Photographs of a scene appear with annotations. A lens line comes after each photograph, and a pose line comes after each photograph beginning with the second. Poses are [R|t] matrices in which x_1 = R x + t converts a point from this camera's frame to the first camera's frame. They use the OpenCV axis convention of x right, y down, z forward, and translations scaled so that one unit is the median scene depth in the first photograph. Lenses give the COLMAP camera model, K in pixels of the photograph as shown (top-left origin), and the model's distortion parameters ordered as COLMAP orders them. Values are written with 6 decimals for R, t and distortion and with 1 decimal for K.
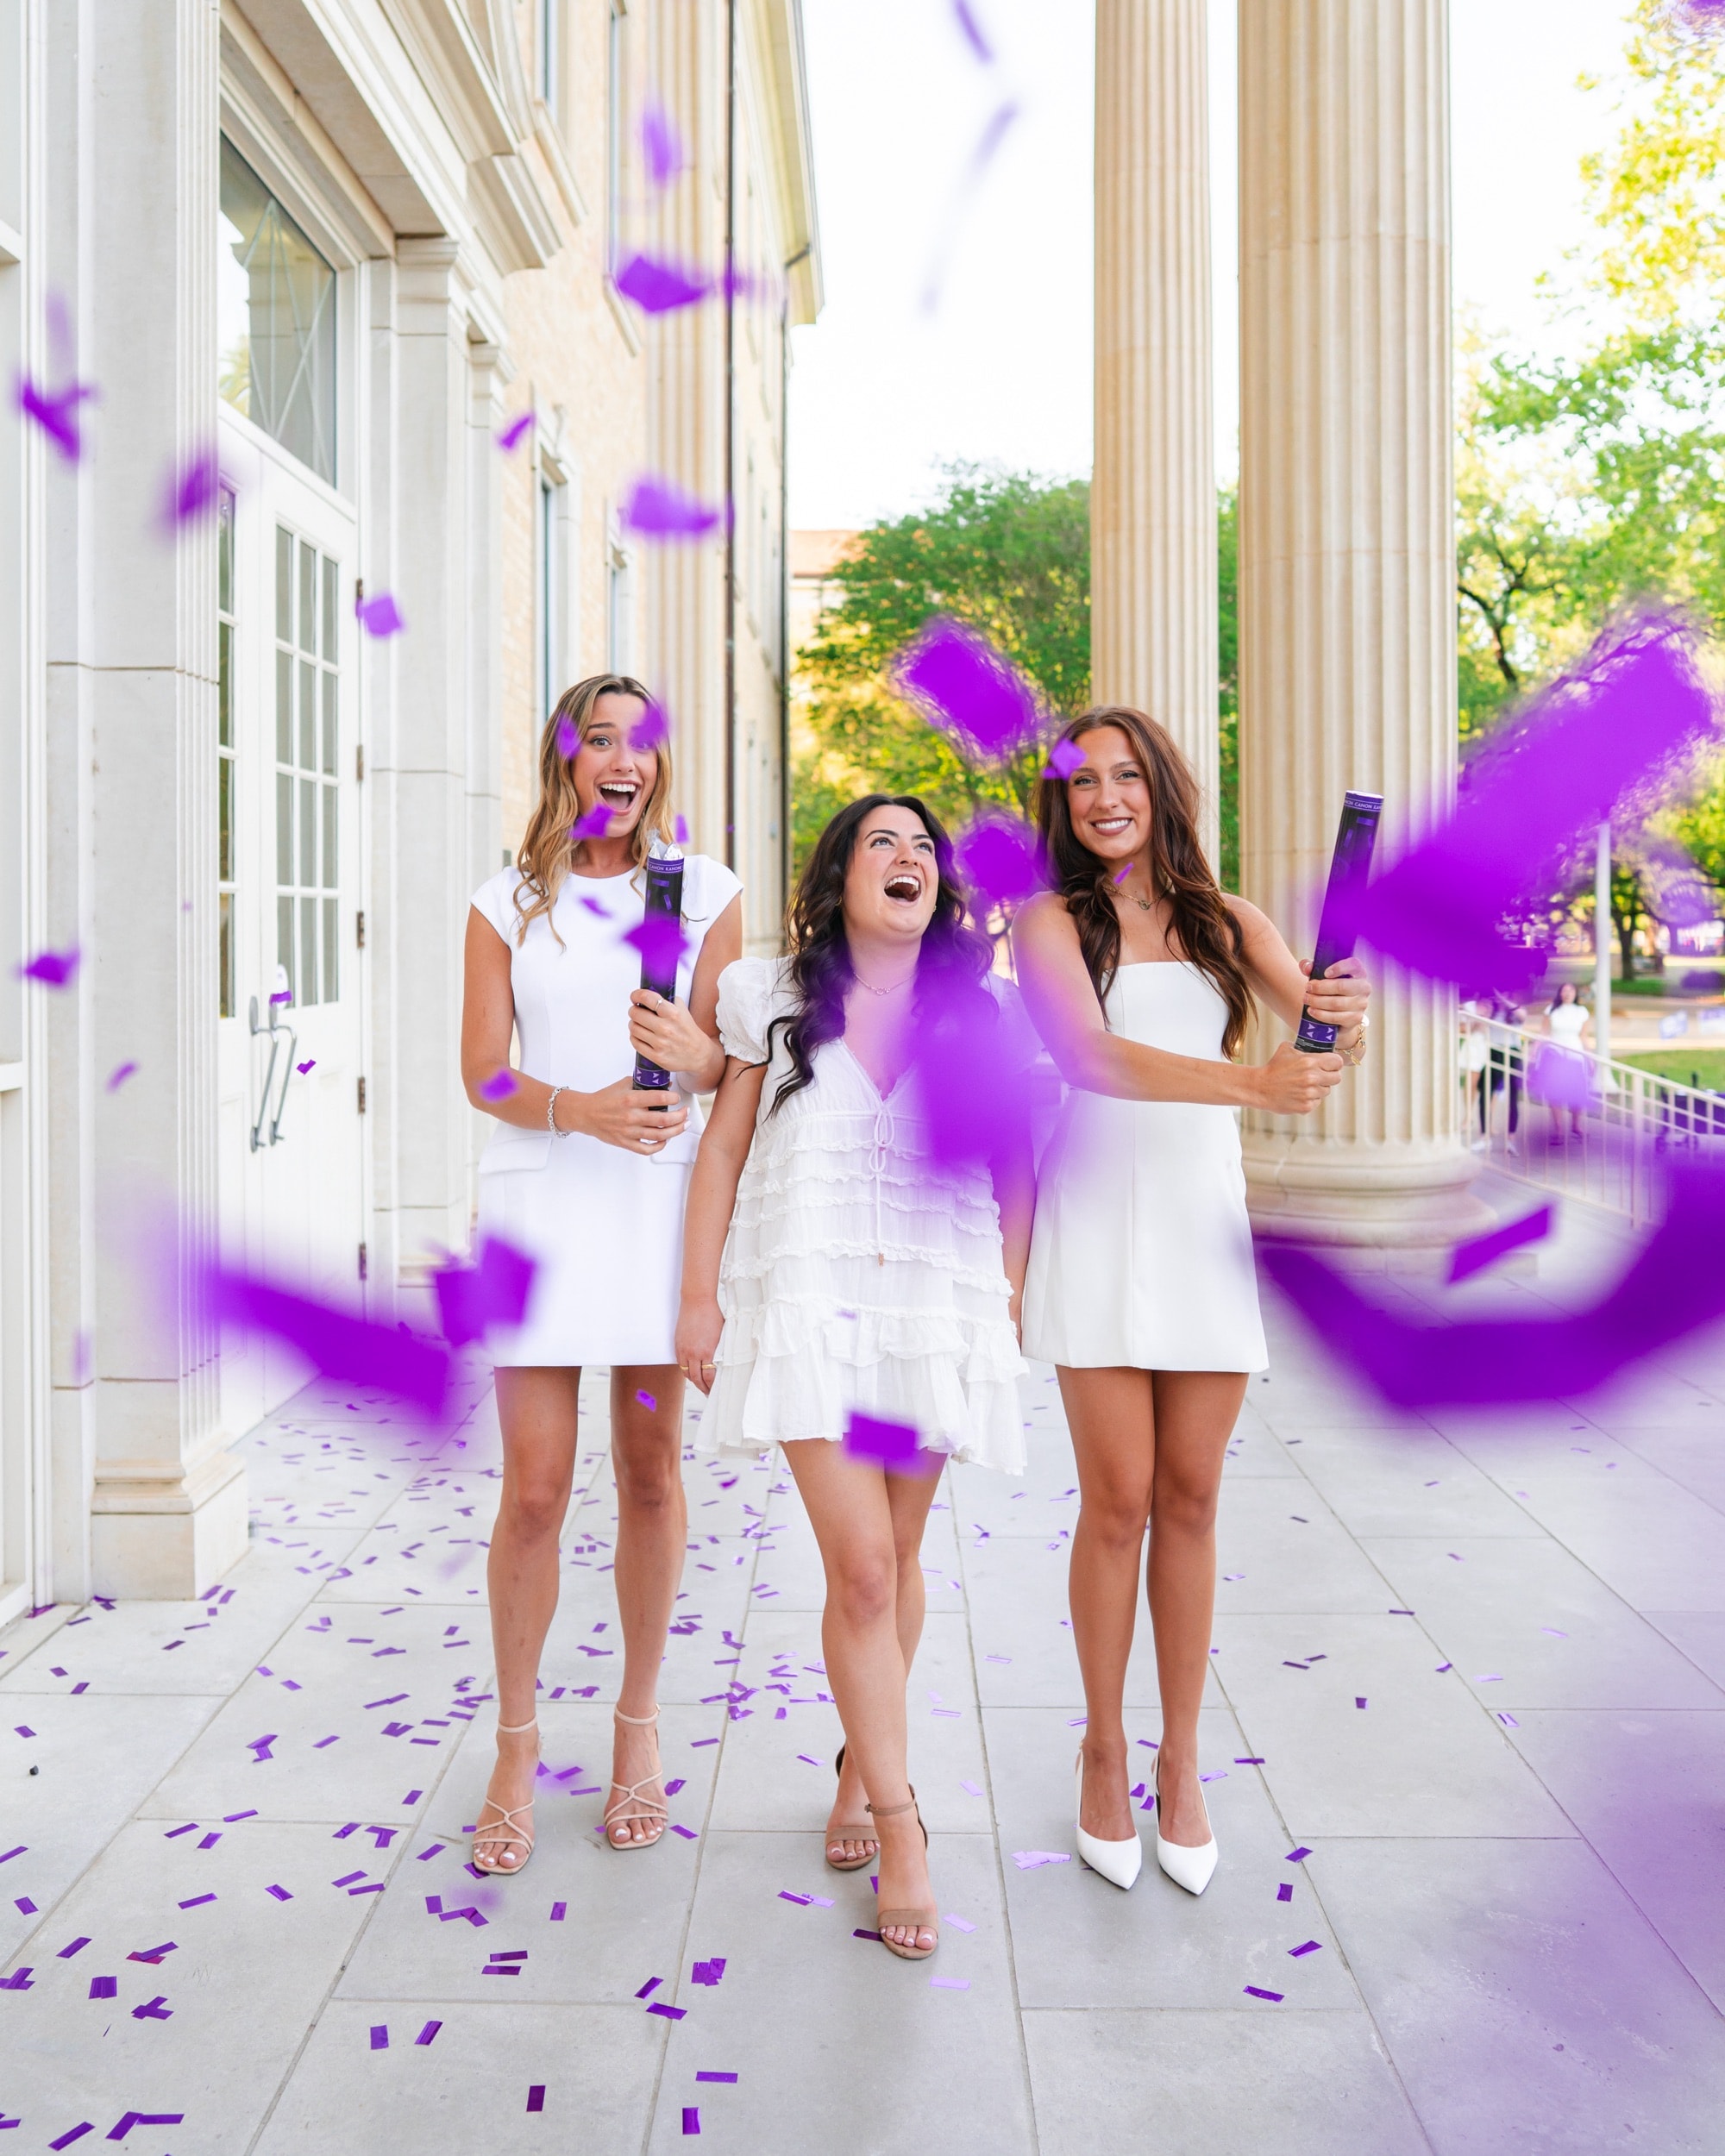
lens RADIAL K [[3794.8, 0, 862.5], [0, 3794.8, 1078.0], [0, 0, 1]] dist [0.014718, 0.000558]
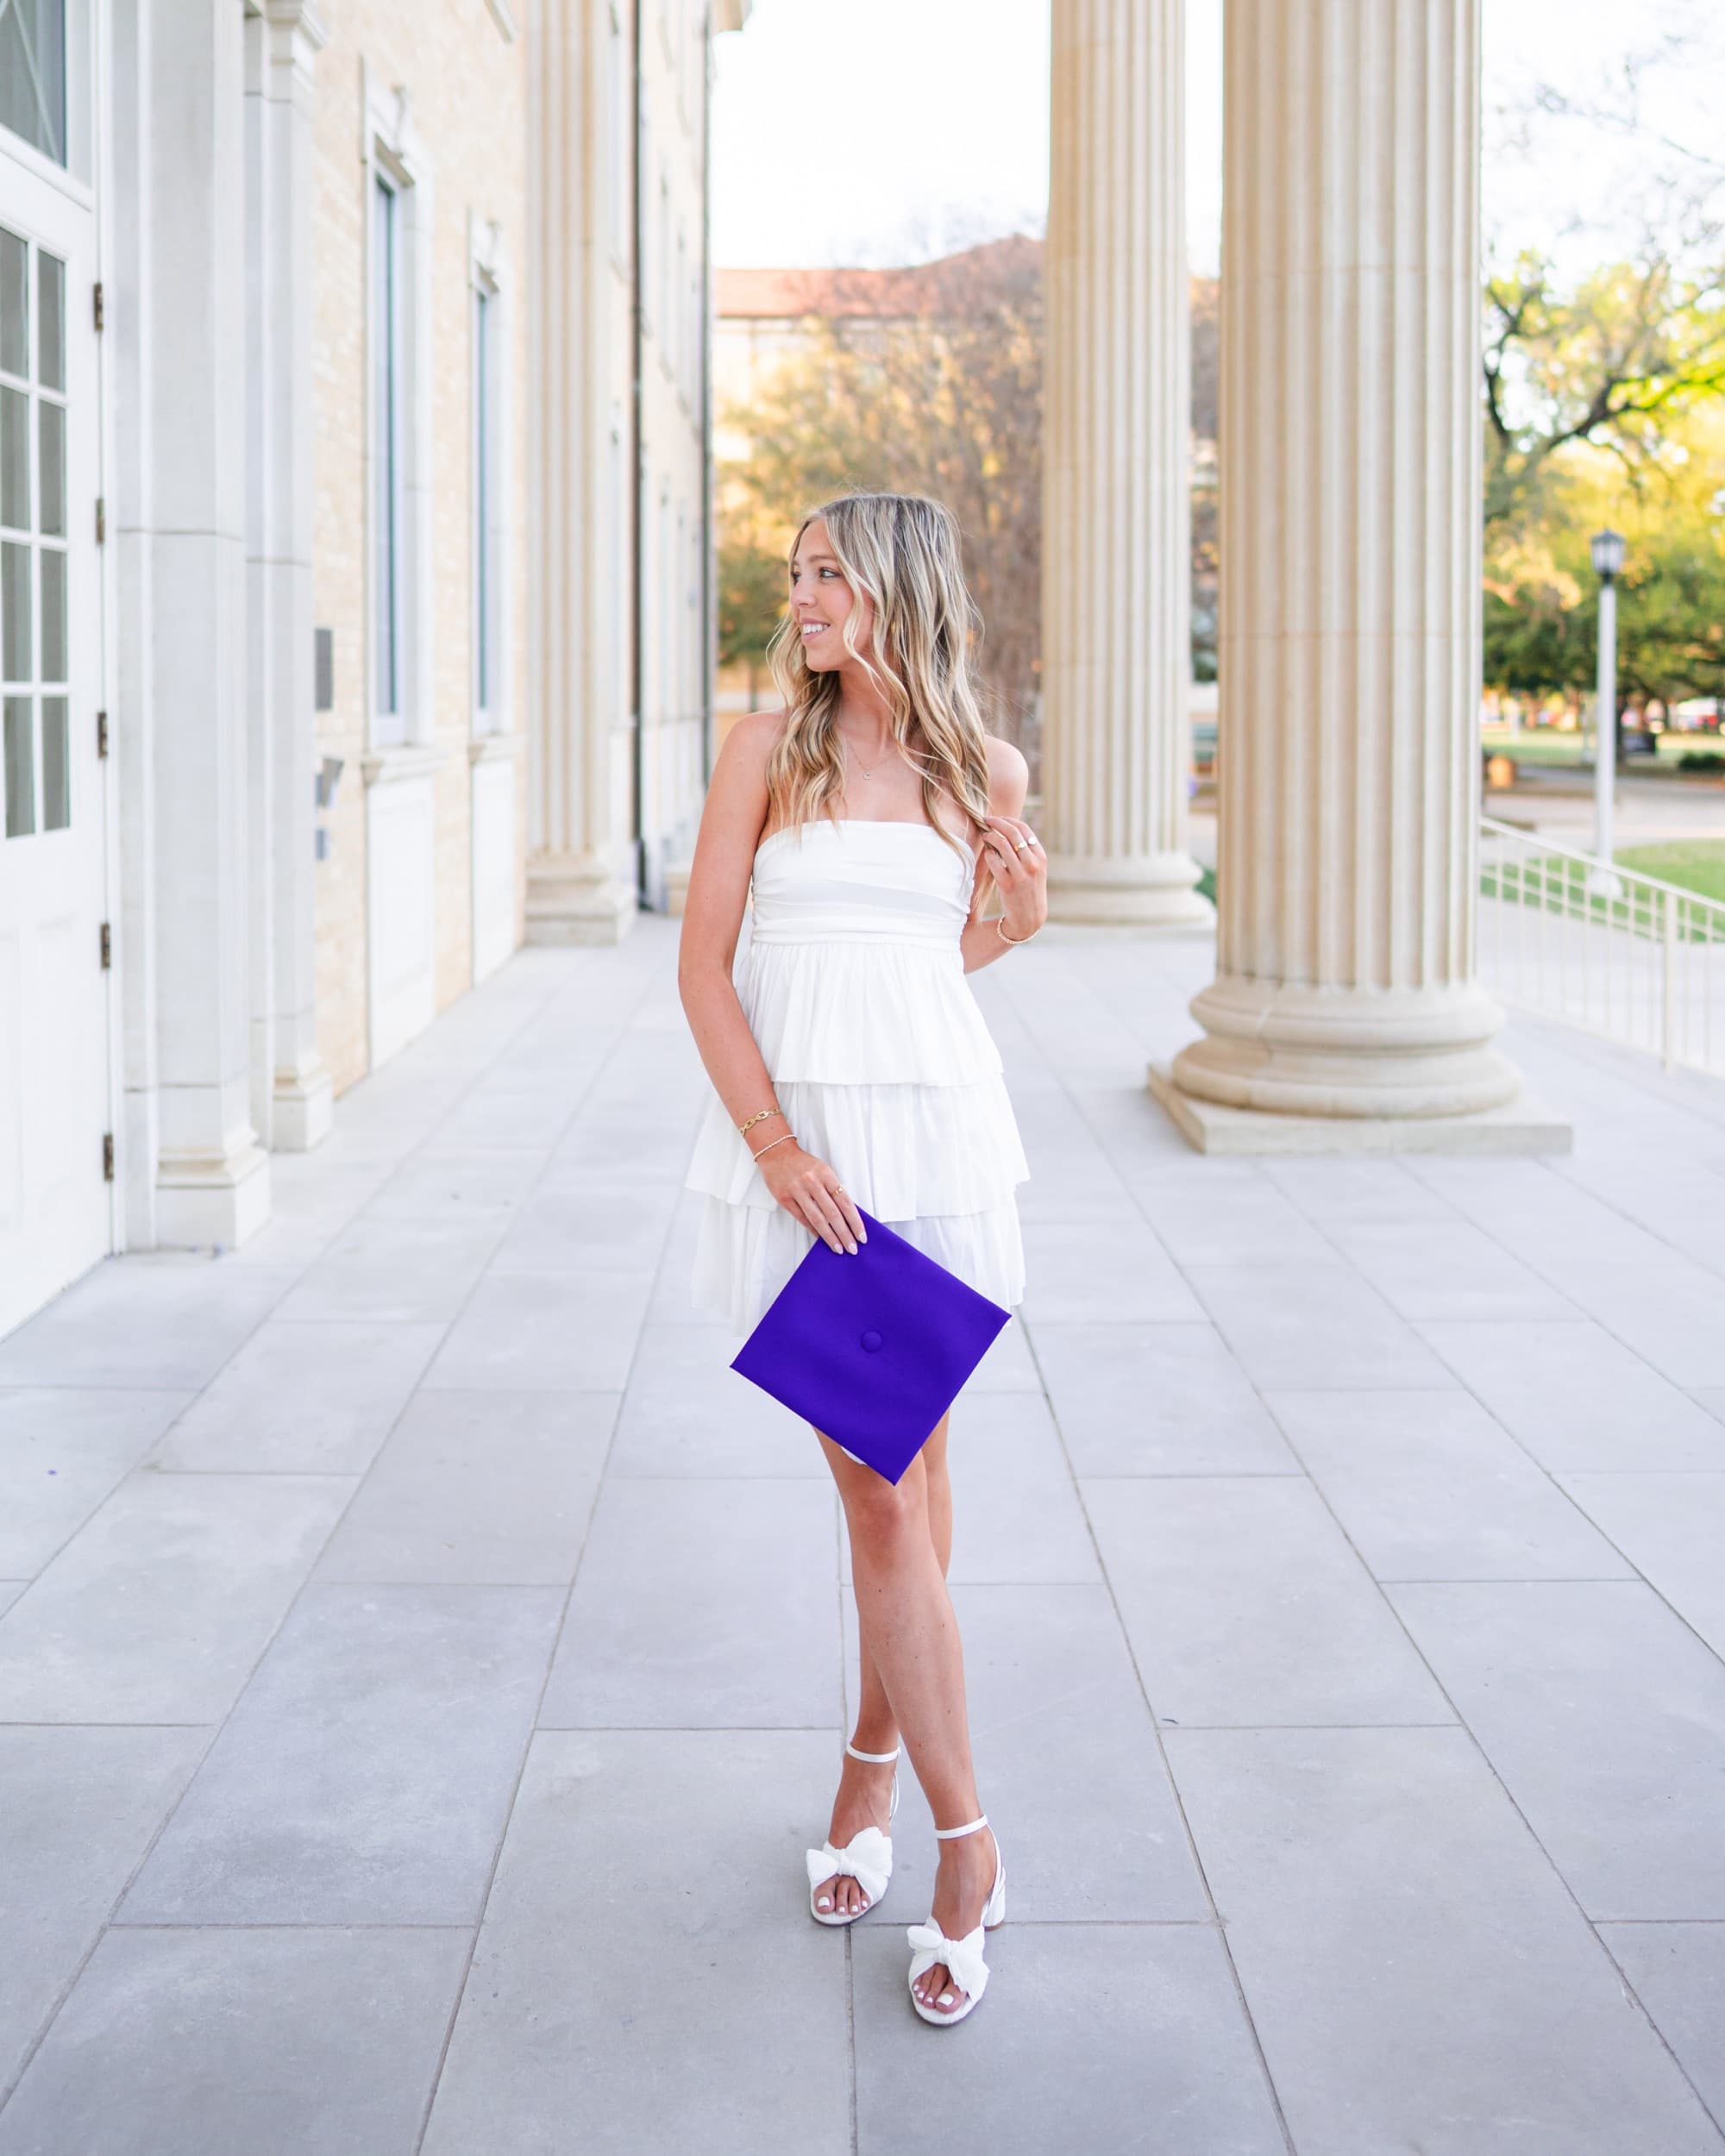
lens RADIAL K [[4035.7, 0, 862.5], [0, 4035.7, 1078.0], [0, 0, 1]] dist [-0.012083, 0.254841]
pose [[0.999878, 0.003446, 0.015250, 0.008953], [-0.004262, 0.998544, 0.053767, -0.010096], [-0.015043, -0.053826, 0.998437, 0.118488]]
